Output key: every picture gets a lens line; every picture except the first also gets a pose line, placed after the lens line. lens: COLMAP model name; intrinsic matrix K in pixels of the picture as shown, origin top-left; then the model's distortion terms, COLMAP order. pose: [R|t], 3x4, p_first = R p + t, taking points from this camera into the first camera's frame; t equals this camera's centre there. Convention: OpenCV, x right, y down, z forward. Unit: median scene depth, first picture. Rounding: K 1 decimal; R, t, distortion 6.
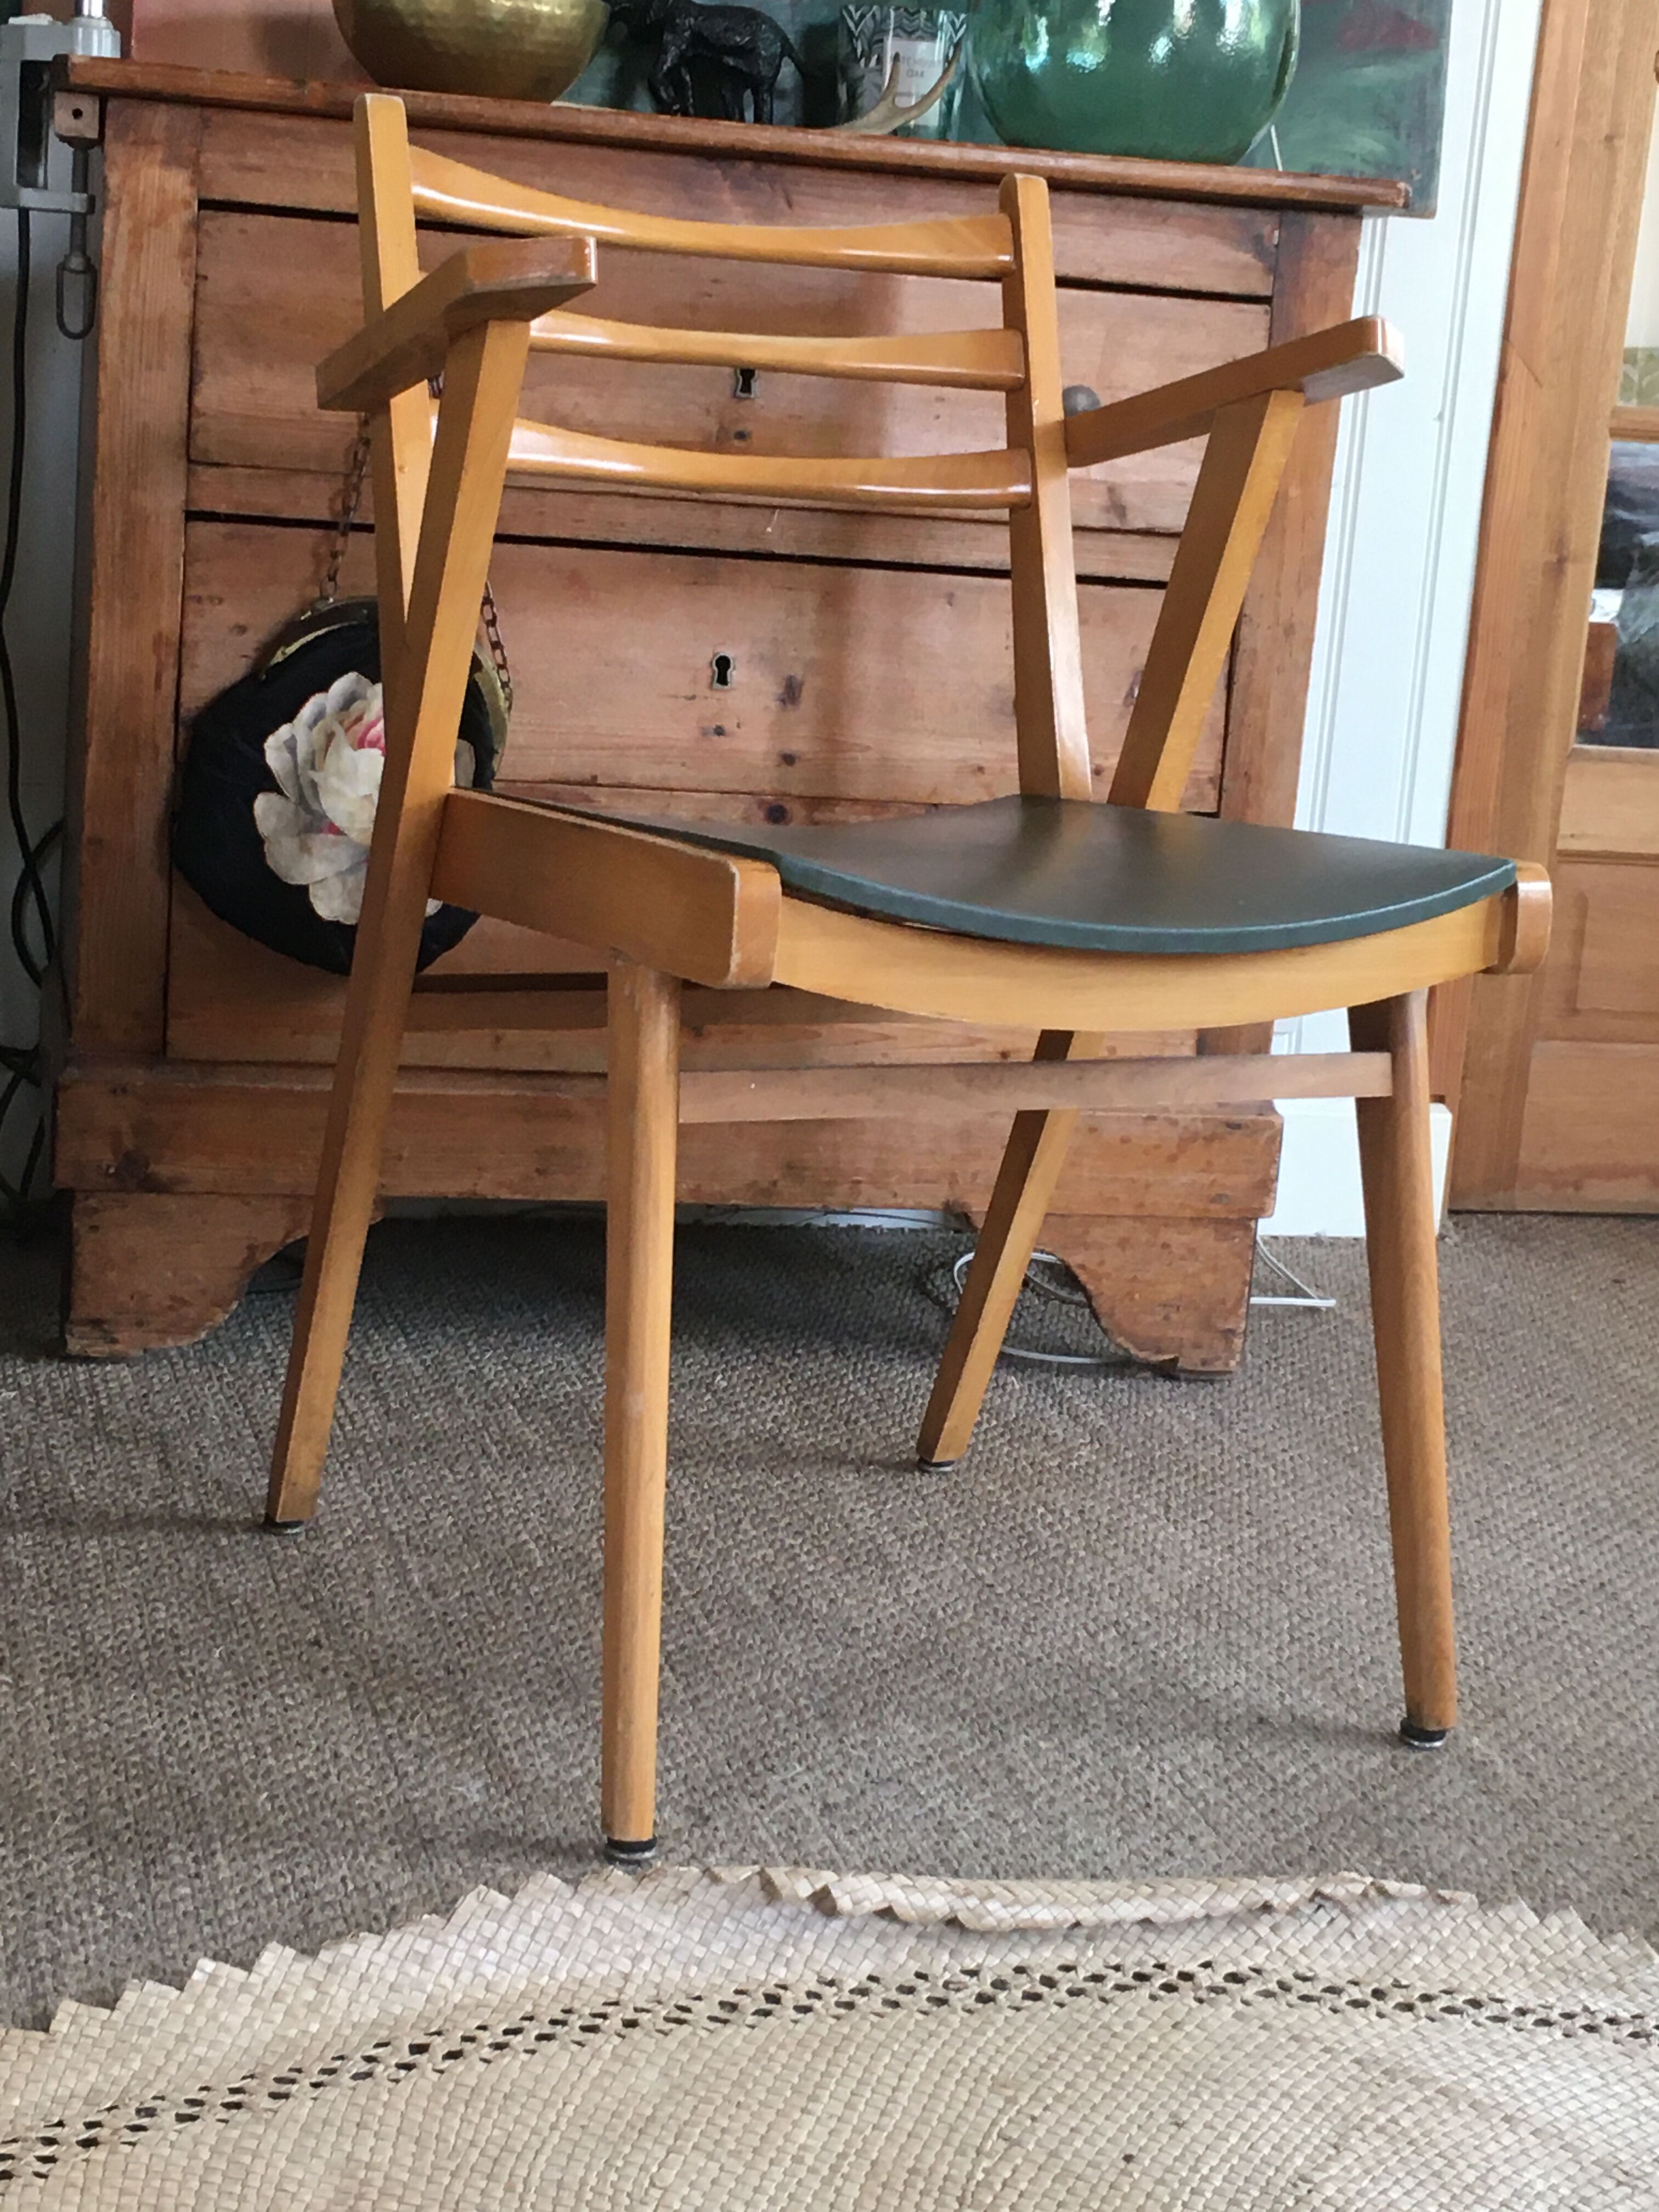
lens RADIAL K [[3672.8, 0, 871.5], [0, 3672.8, 1049.7], [0, 0, 1]] dist [0.027140, 0.000000]
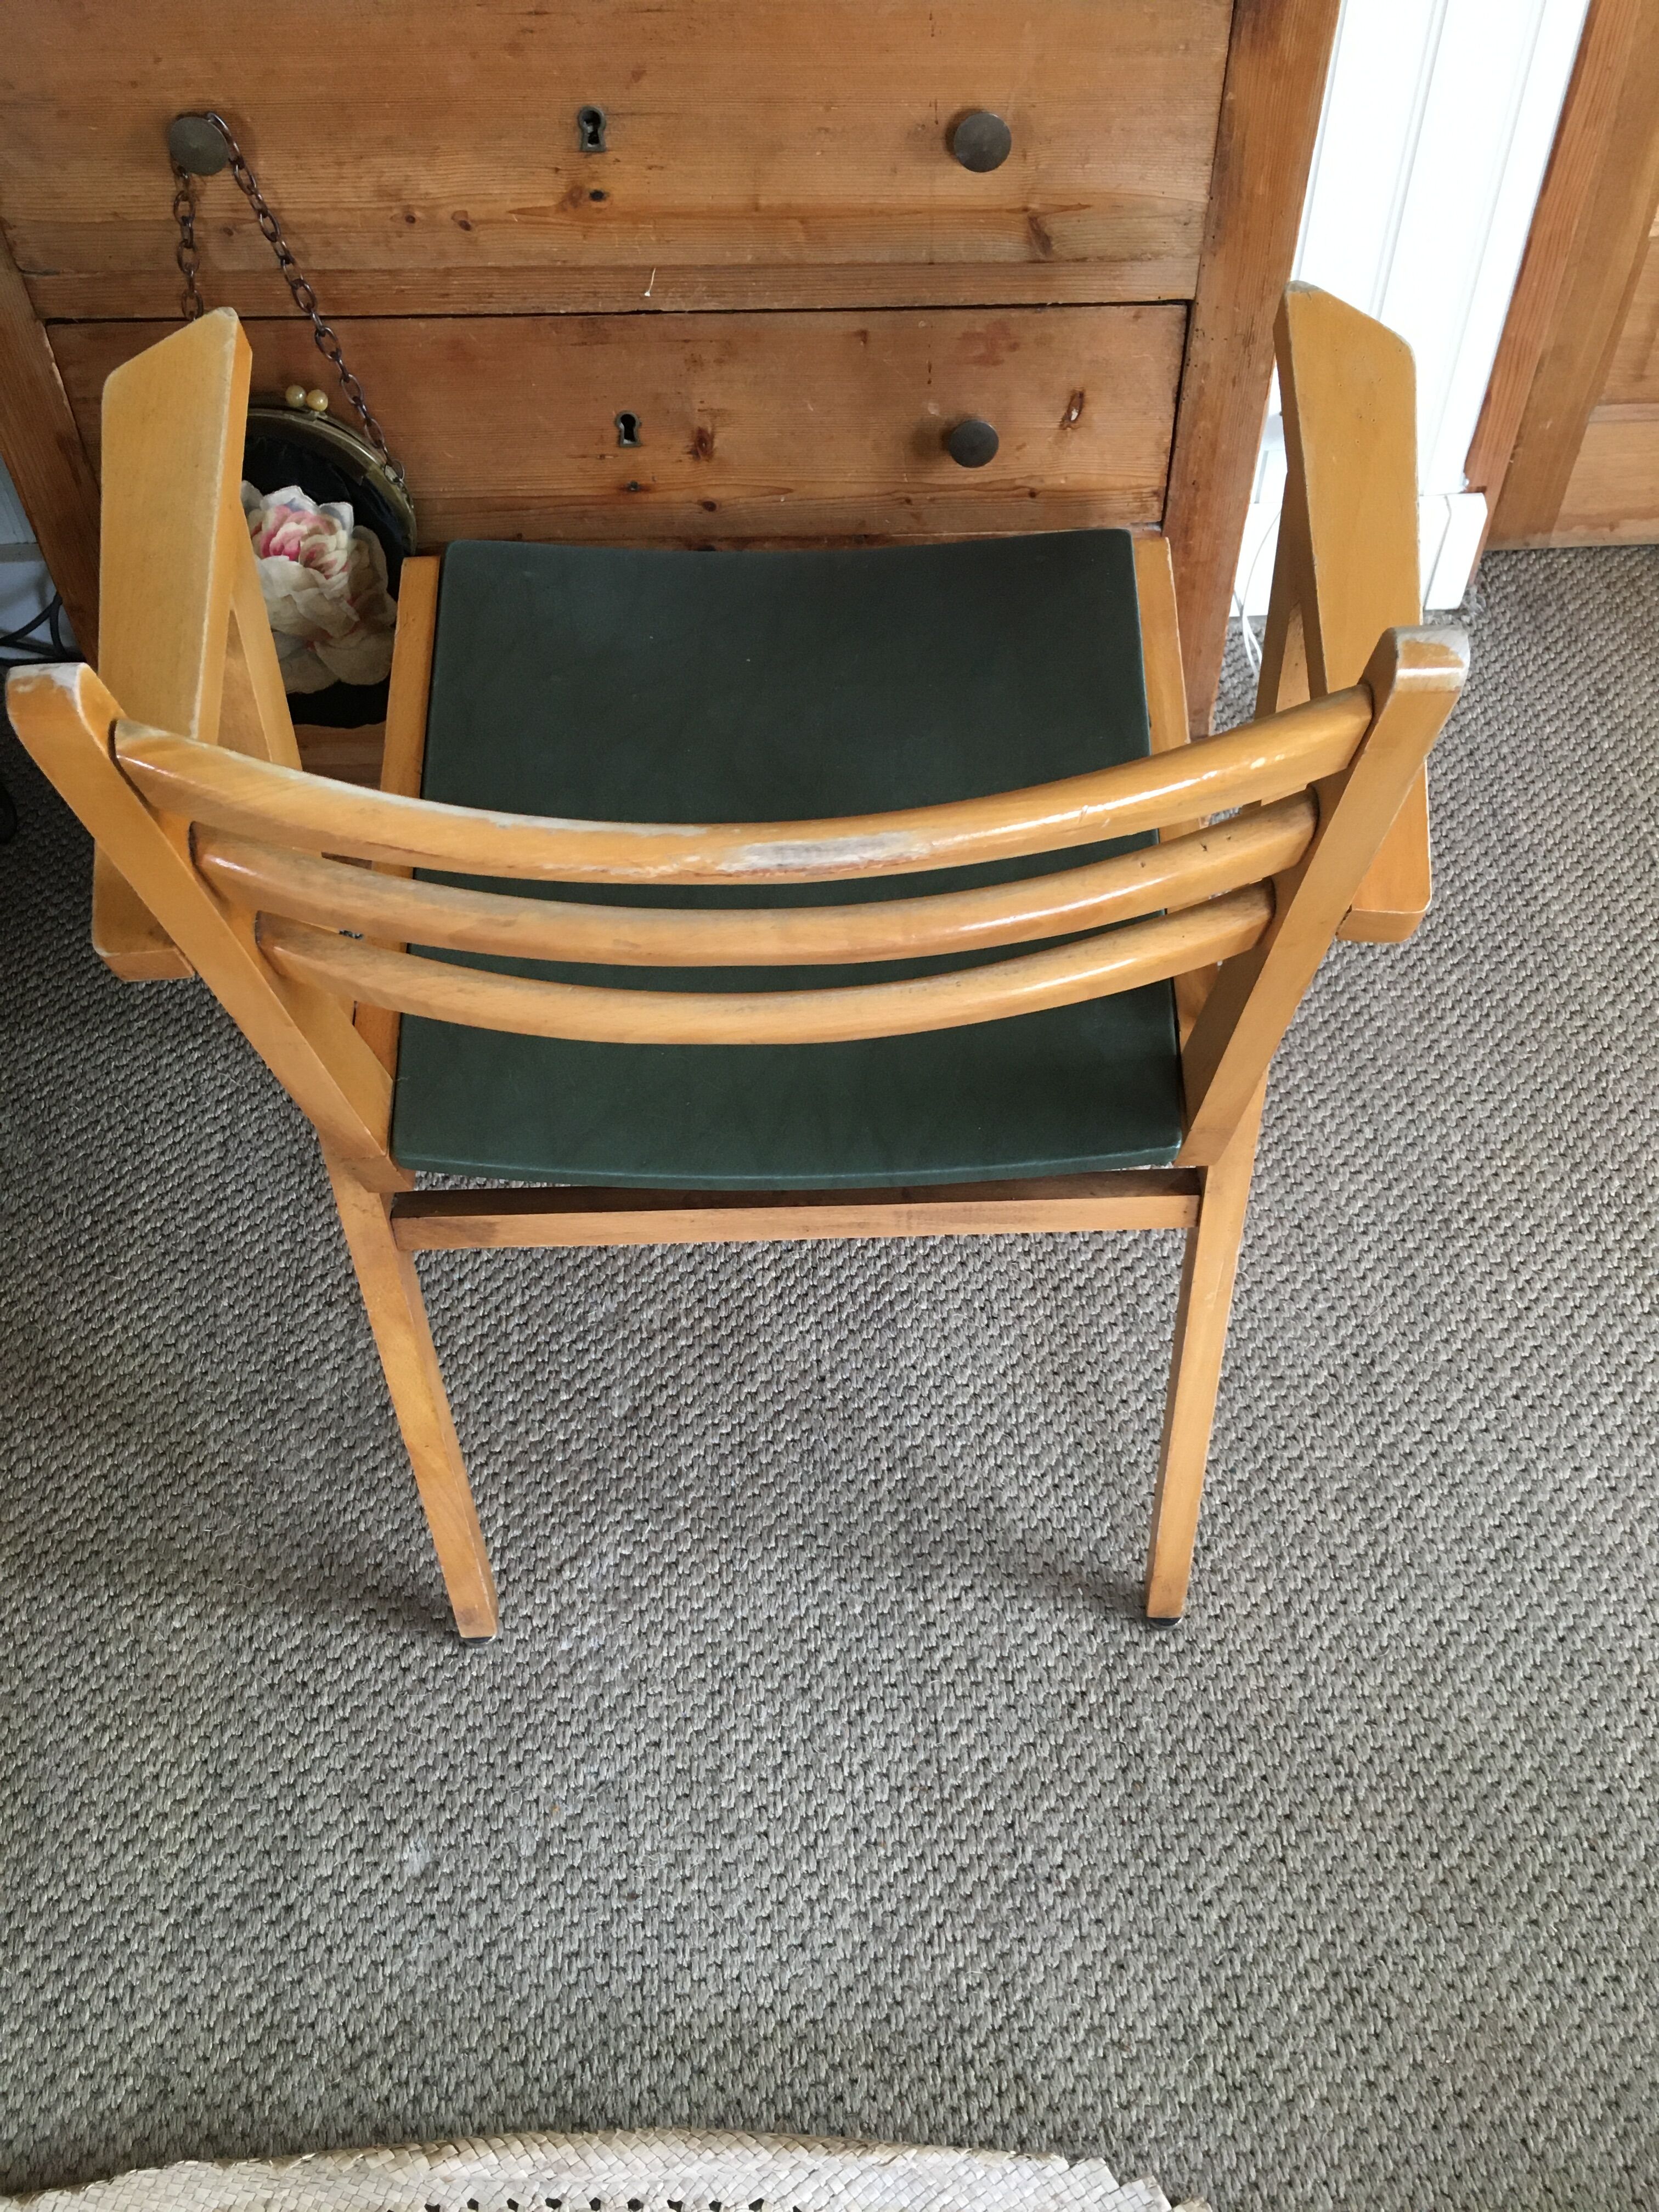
lens RADIAL K [[1908.7, 0, 840.9], [0, 1908.7, 1091.1], [0, 0, 1]] dist [0.085287, -0.120733]
pose [[0.970263, 0.110649, -0.215284, 0.145808], [0.053904, 0.768298, 0.637818, -0.294920], [0.235976, -0.630456, 0.739487, 0.529543]]
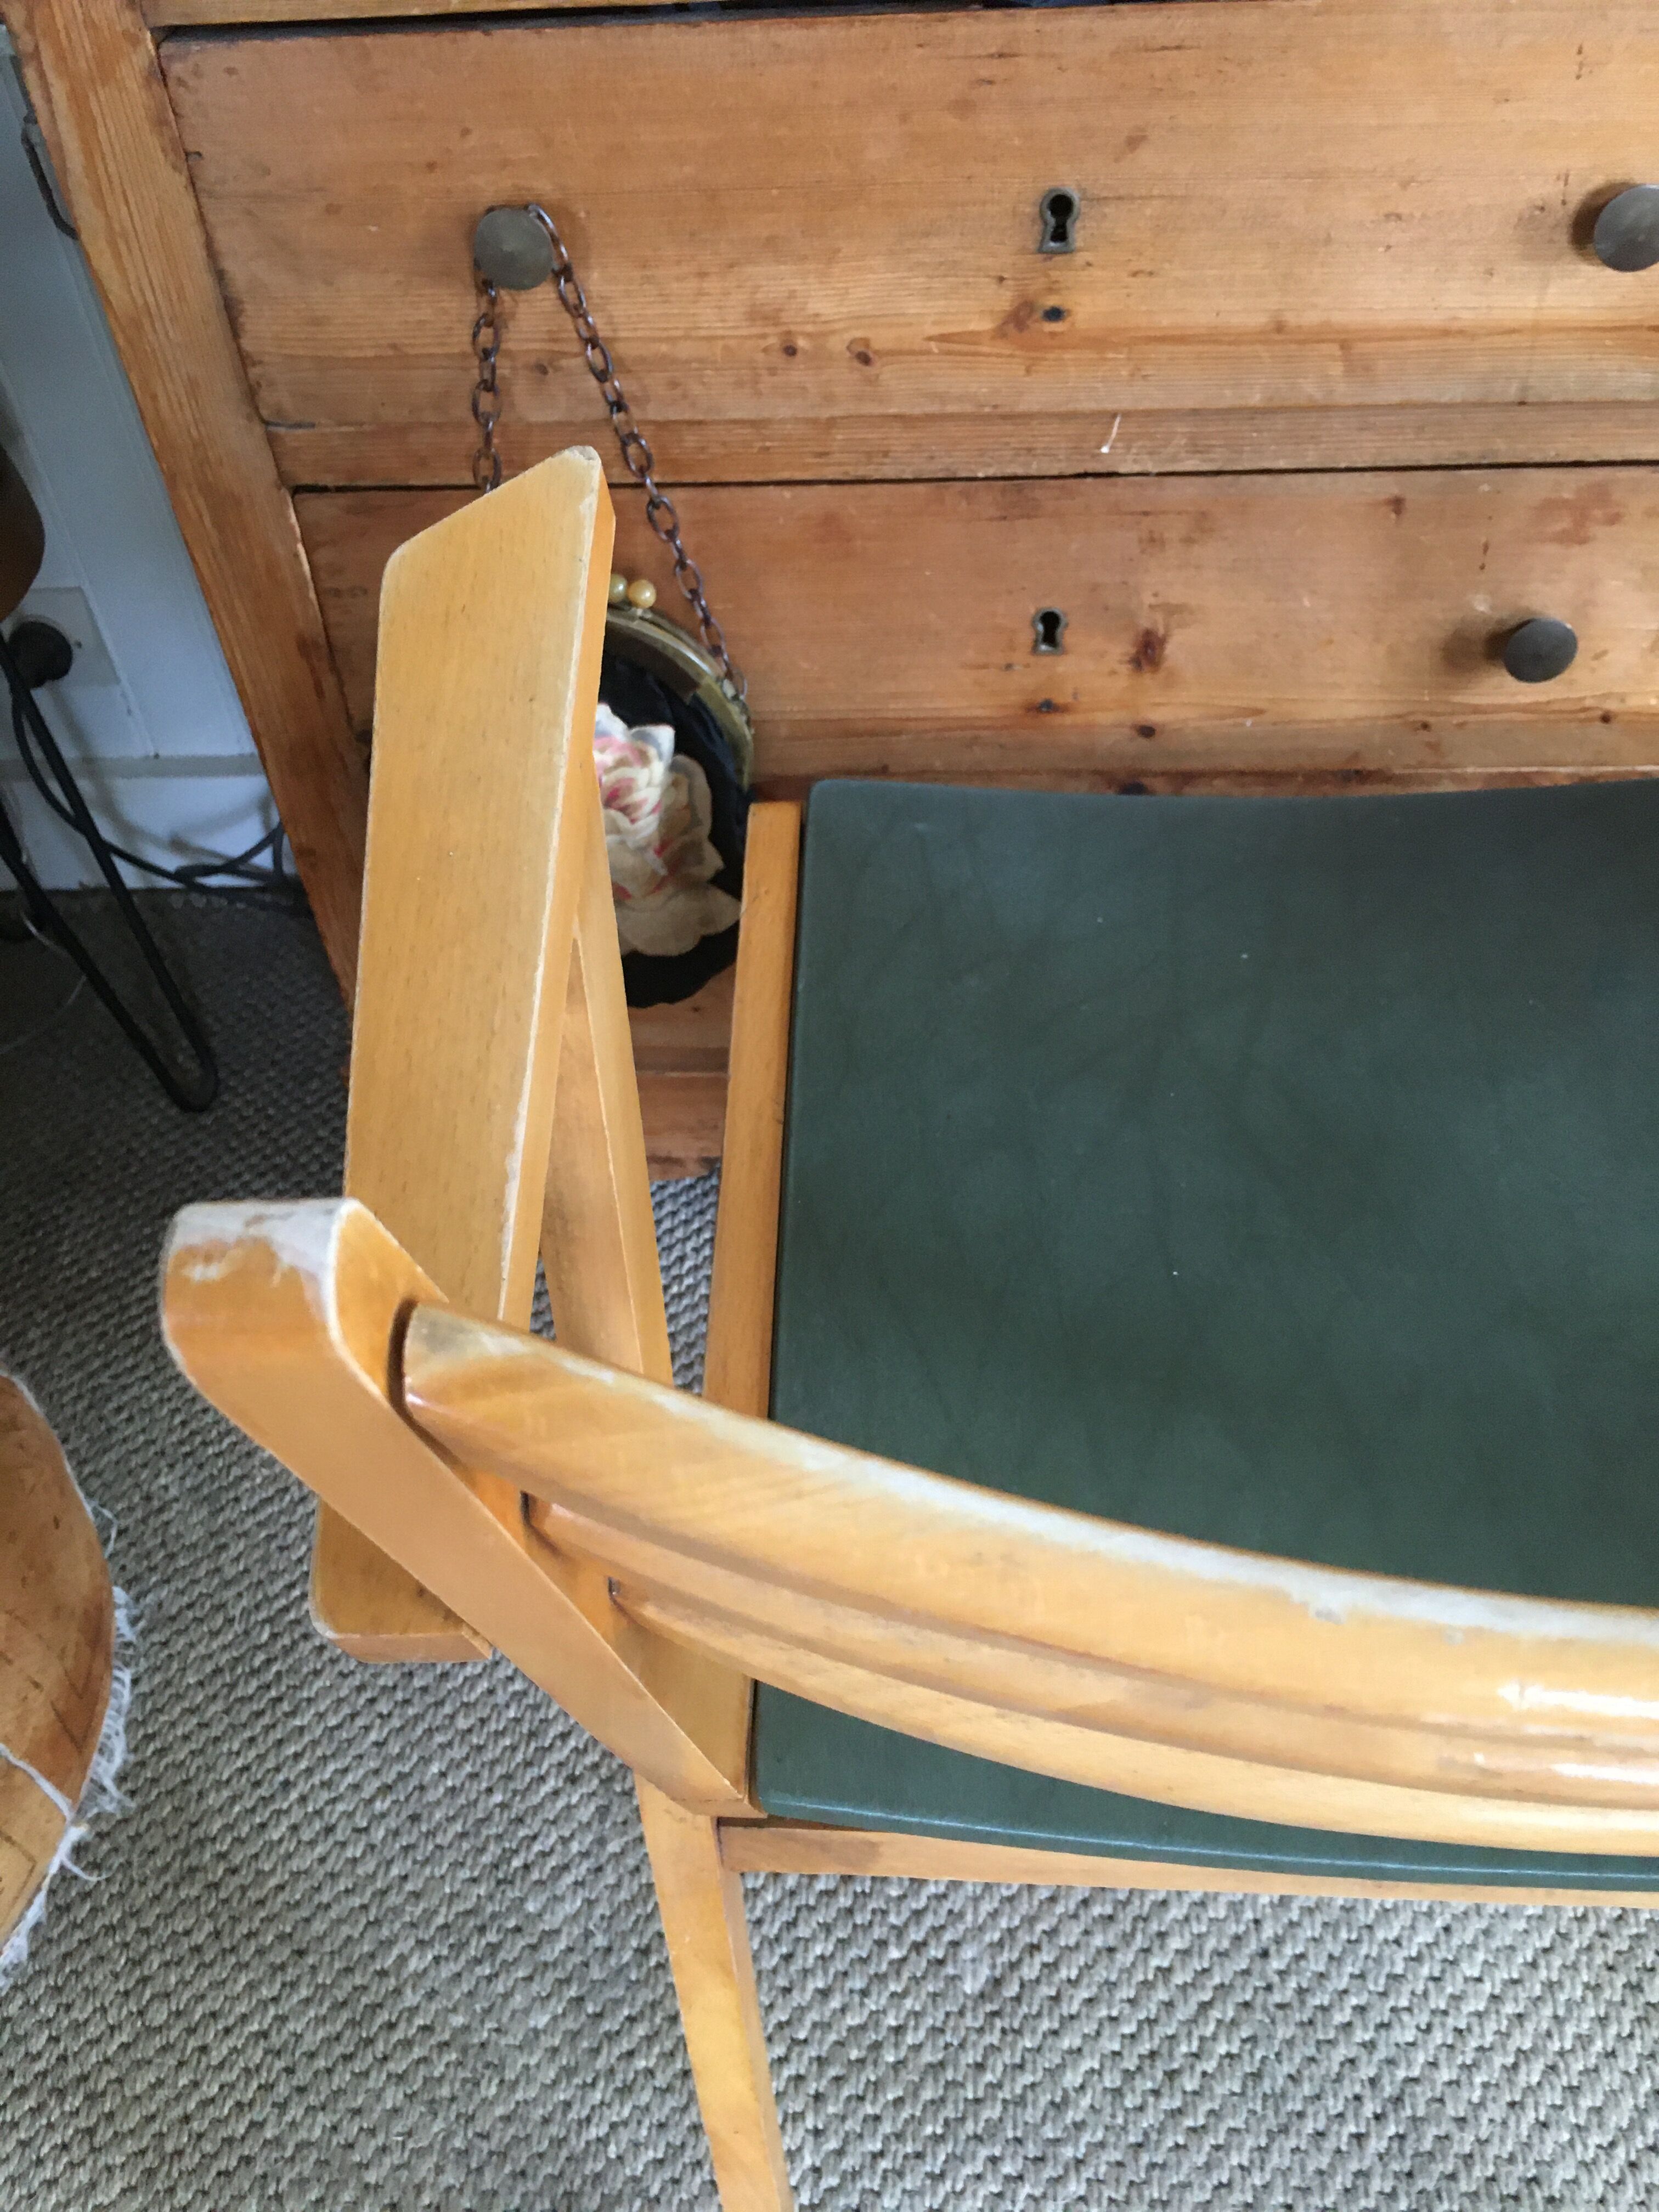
lens RADIAL K [[1908.7, 0, 835.7], [0, 1908.7, 1083.6], [0, 0, 1]] dist [0.085287, -0.120733]
pose [[0.942276, 0.116782, -0.313813, 0.048841], [0.082161, 0.827917, 0.554800, -0.244219], [0.324601, -0.548558, 0.770531, 0.656296]]
